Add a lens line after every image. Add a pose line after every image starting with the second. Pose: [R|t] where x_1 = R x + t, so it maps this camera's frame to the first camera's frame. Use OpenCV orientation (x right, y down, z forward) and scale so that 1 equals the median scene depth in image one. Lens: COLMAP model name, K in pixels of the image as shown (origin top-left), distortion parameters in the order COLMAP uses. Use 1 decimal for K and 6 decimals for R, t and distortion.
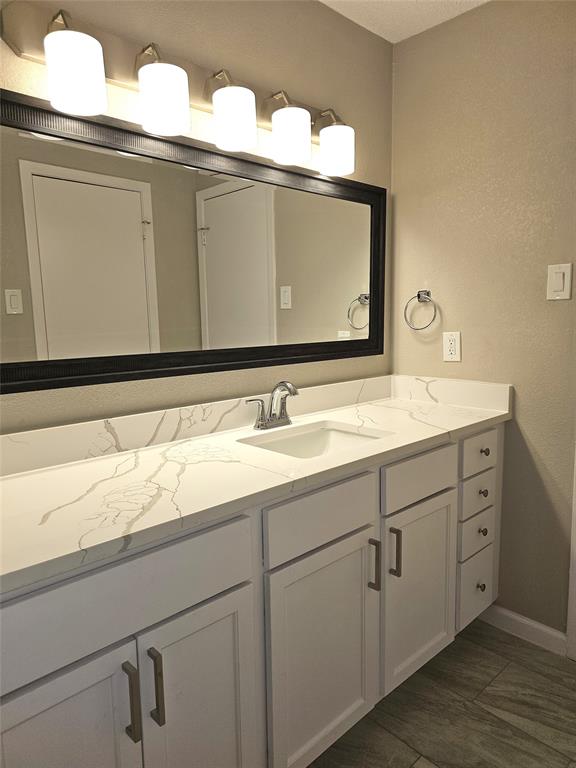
lens RADIAL K [[520.0, 0, 288.0], [0, 520.0, 384.0], [0, 0, 1]] dist [0.056453, -0.003268]
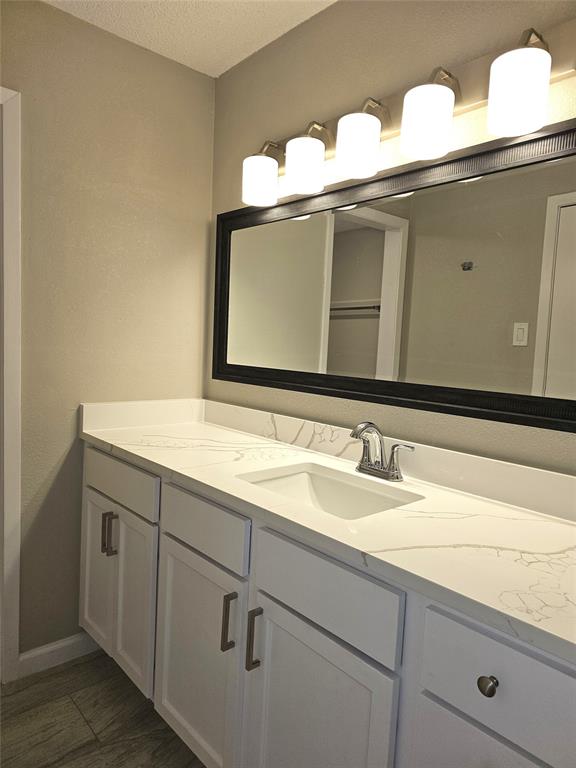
lens RADIAL K [[520.0, 0, 288.0], [0, 520.0, 384.0], [0, 0, 1]] dist [0.056453, -0.003268]
pose [[-0.034619, 0.102108, -0.994171, 0.899167], [-0.174592, 0.978852, 0.106614, -0.144495], [0.984032, 0.177265, -0.016060, 0.933460]]
